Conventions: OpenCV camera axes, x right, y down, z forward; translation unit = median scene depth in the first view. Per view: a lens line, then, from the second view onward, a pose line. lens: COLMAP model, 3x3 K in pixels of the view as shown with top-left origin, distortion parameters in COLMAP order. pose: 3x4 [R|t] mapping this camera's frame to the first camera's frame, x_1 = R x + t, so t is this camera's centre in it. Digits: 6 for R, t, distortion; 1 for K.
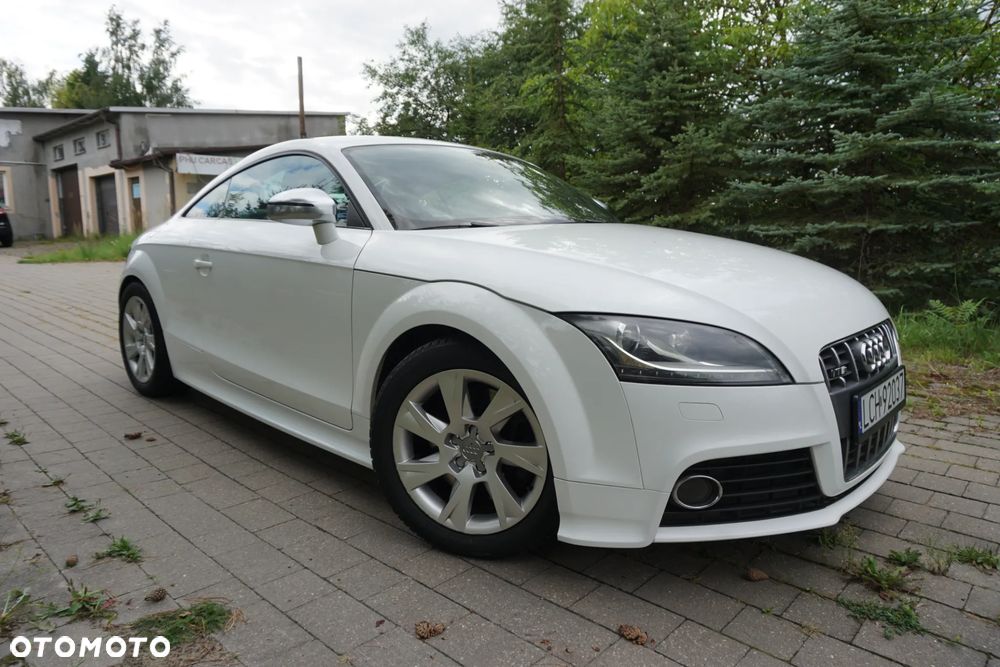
lens RADIAL K [[655.0, 0, 506.9], [0, 655.0, 331.5], [0, 0, 1]] dist [-0.048867, 0.031140]
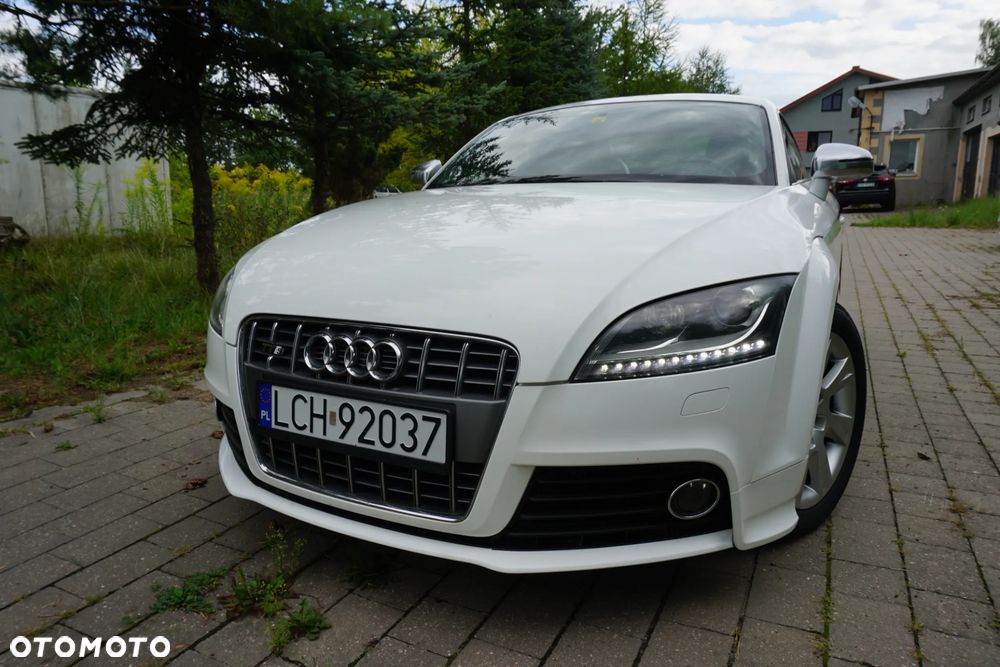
lens RADIAL K [[657.0, 0, 497.6], [0, 657.0, 334.0], [0, 0, 1]] dist [-0.043591, 0.024060]
pose [[0.259718, 0.193865, -0.946025, 0.351618], [-0.141034, 0.976753, 0.161443, -0.036257], [0.955330, 0.091492, 0.281022, 0.254688]]
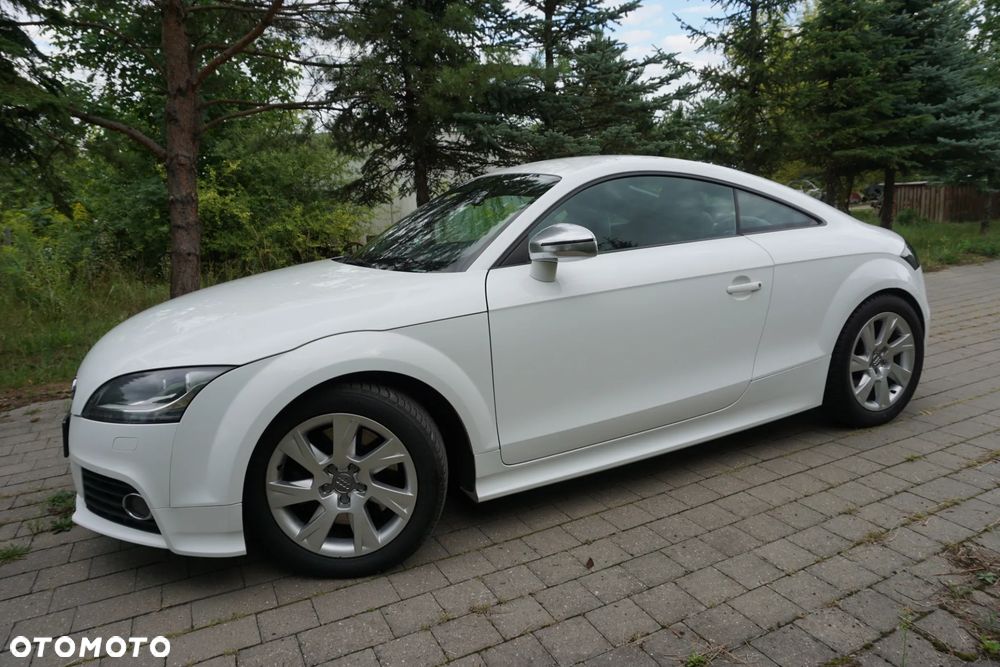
lens RADIAL K [[655.6, 0, 497.7], [0, 655.6, 335.0], [0, 0, 1]] dist [-0.043244, 0.028130]
pose [[-0.376511, 0.195262, -0.905600, 0.380771], [-0.094296, 0.964381, 0.247140, -0.124659], [0.921601, 0.178446, -0.344687, 0.593970]]
